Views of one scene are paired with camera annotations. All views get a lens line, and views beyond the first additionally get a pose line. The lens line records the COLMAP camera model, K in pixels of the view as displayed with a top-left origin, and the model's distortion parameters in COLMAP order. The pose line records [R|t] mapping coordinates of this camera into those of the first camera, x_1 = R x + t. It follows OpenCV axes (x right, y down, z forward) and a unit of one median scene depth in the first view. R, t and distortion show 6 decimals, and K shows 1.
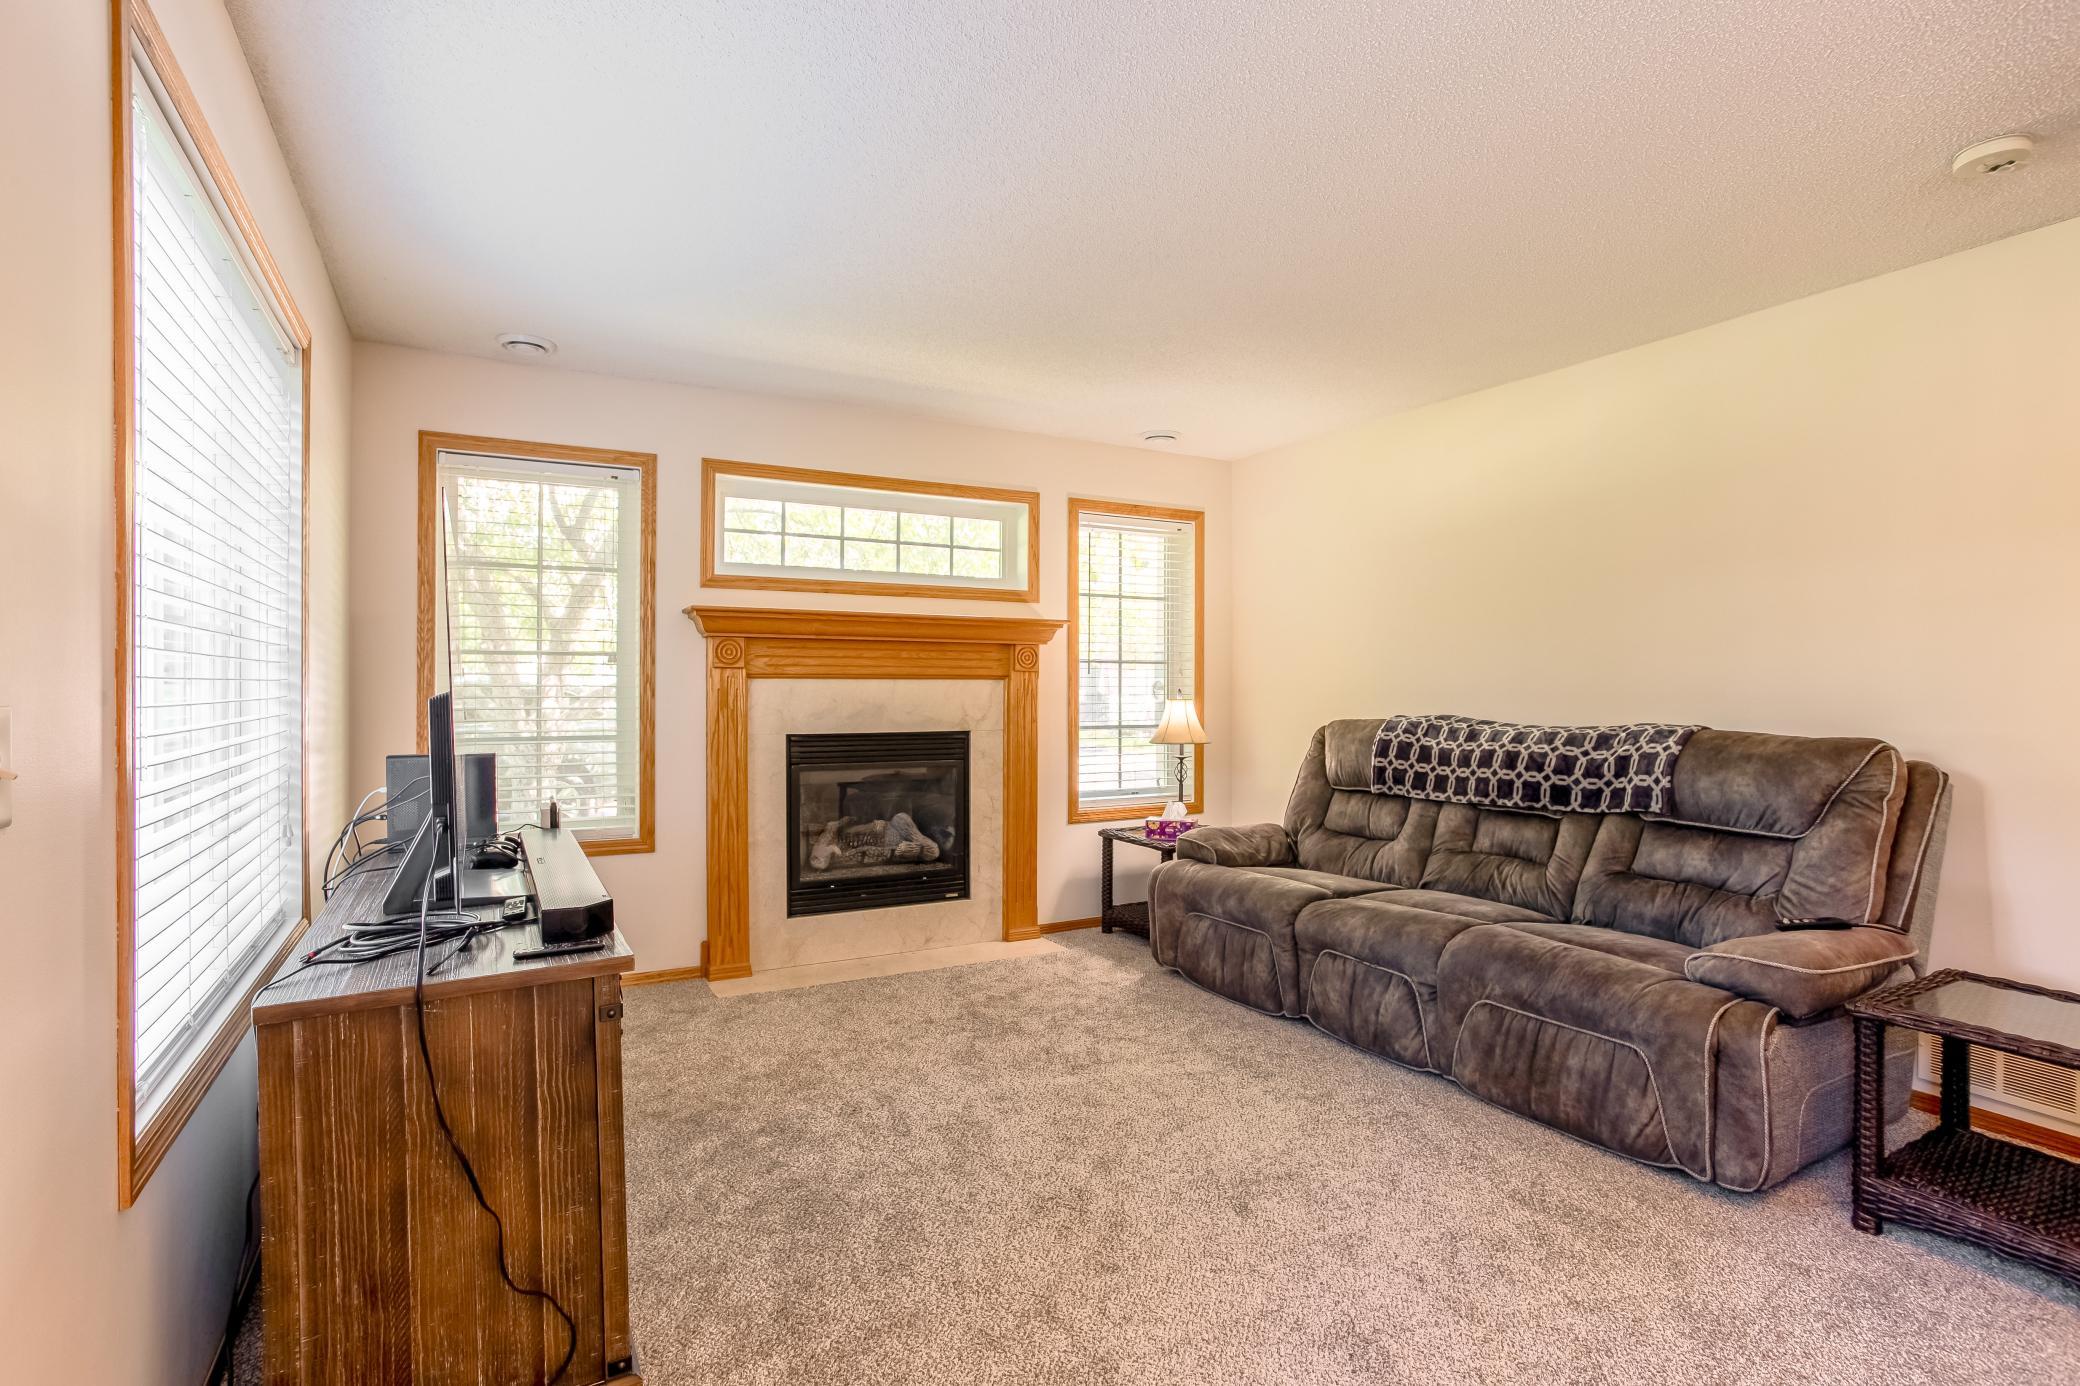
lens RADIAL K [[1020.6, 0, 1047.0], [0, 1020.6, 689.0], [0, 0, 1]] dist [-0.025955, 0.005973]
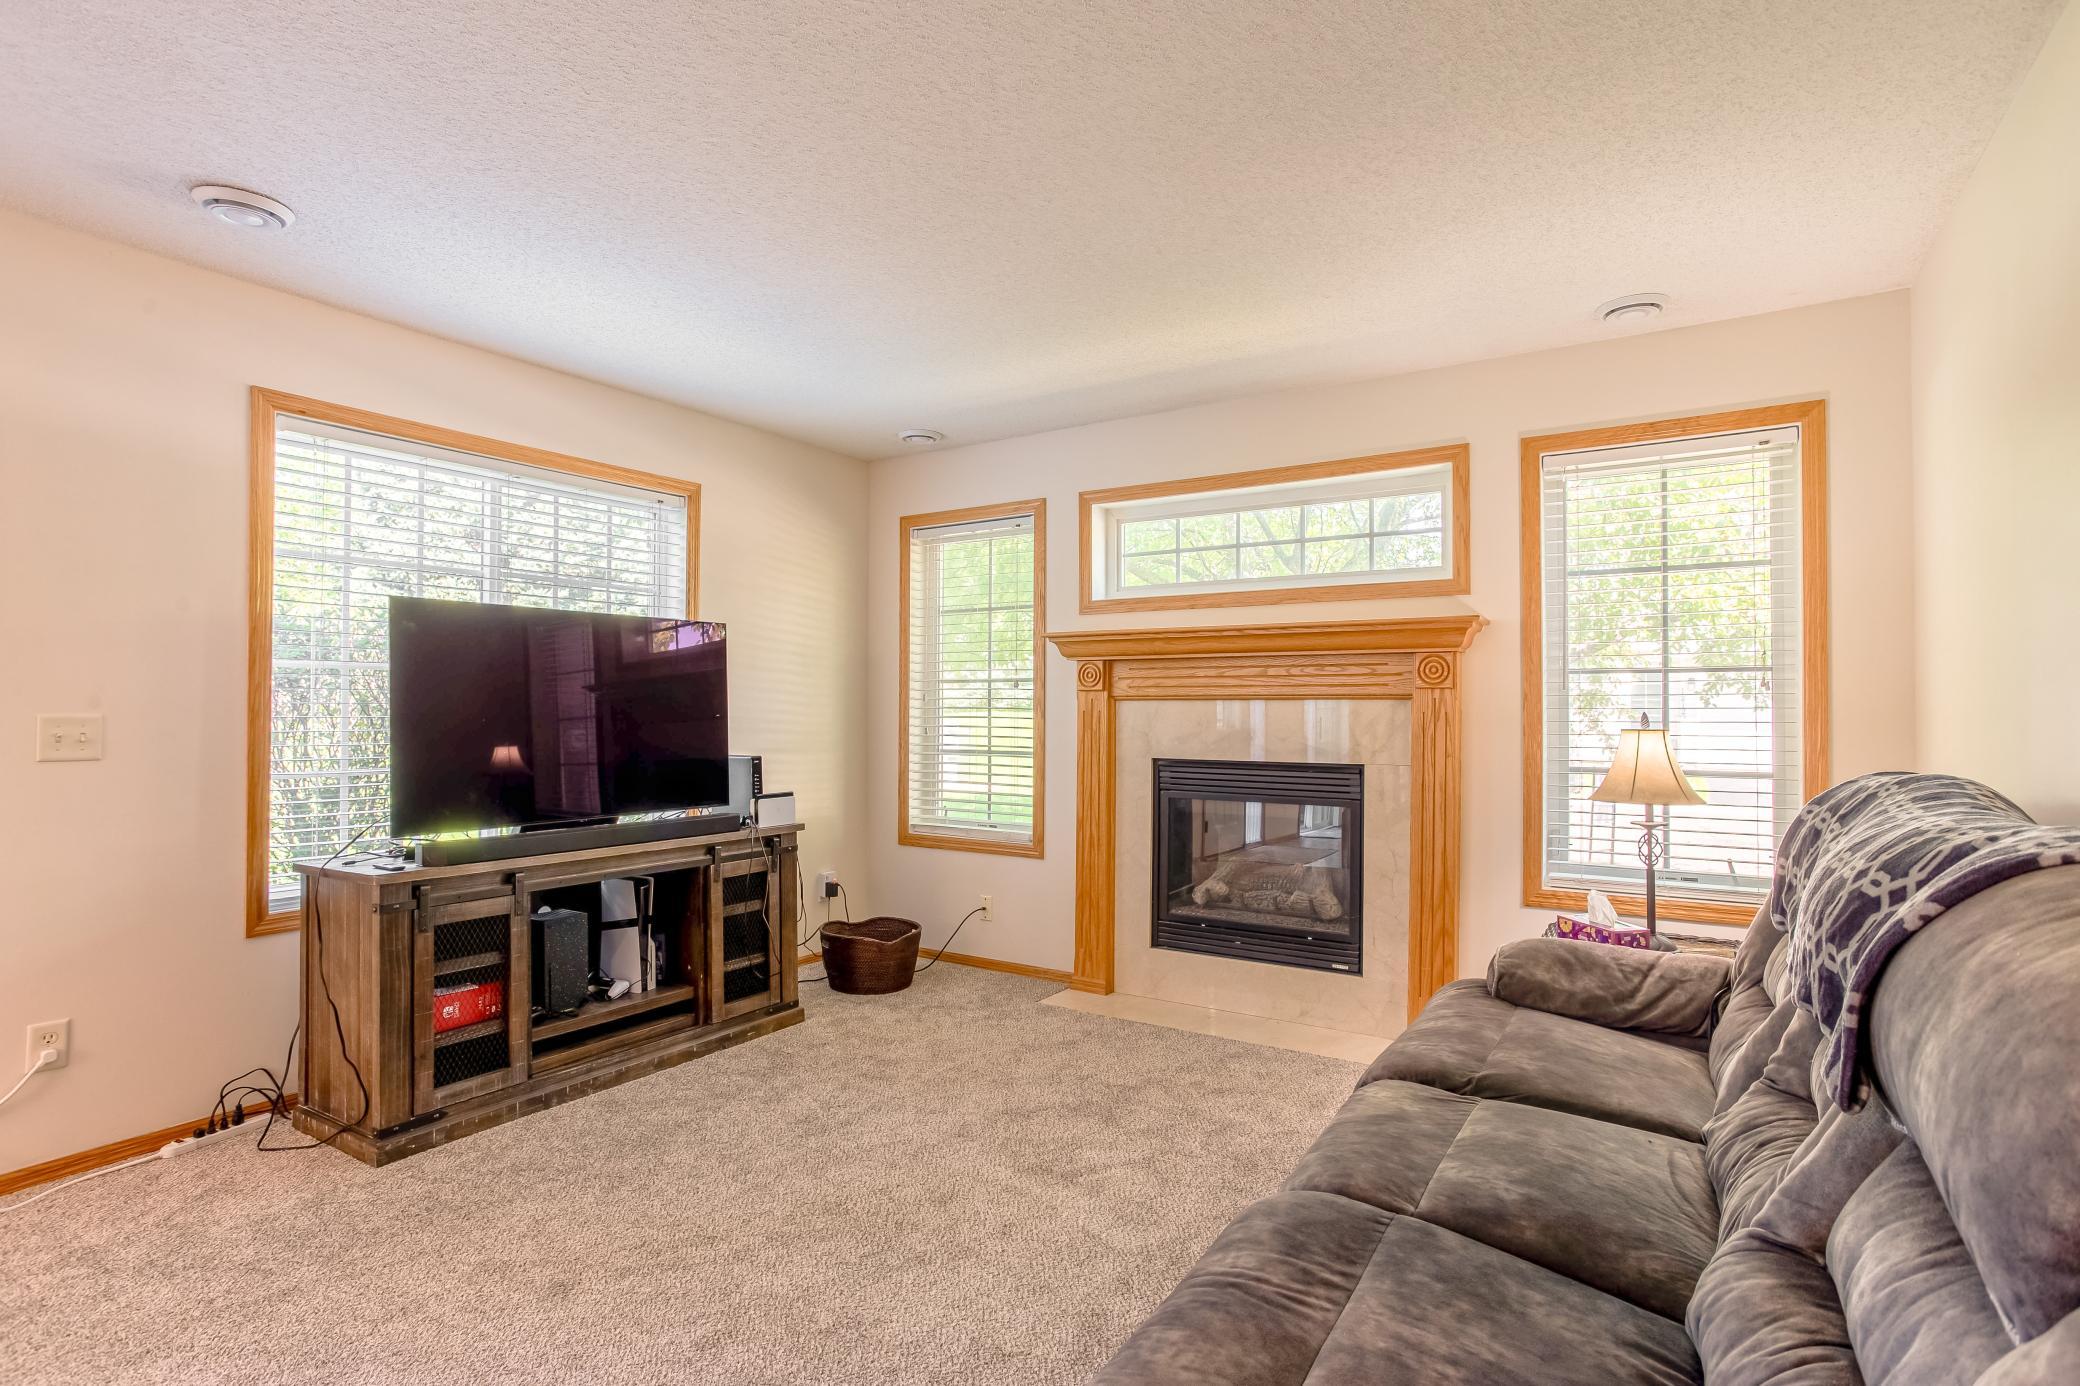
lens RADIAL K [[1020.6, 0, 1051.9], [0, 1020.6, 696.6], [0, 0, 1]] dist [-0.025955, 0.005973]
pose [[0.474461, -0.014397, -0.880159, 0.559068], [-0.005999, 0.999790, -0.019588, 0.005788], [0.880256, 0.014574, 0.474275, 0.453574]]
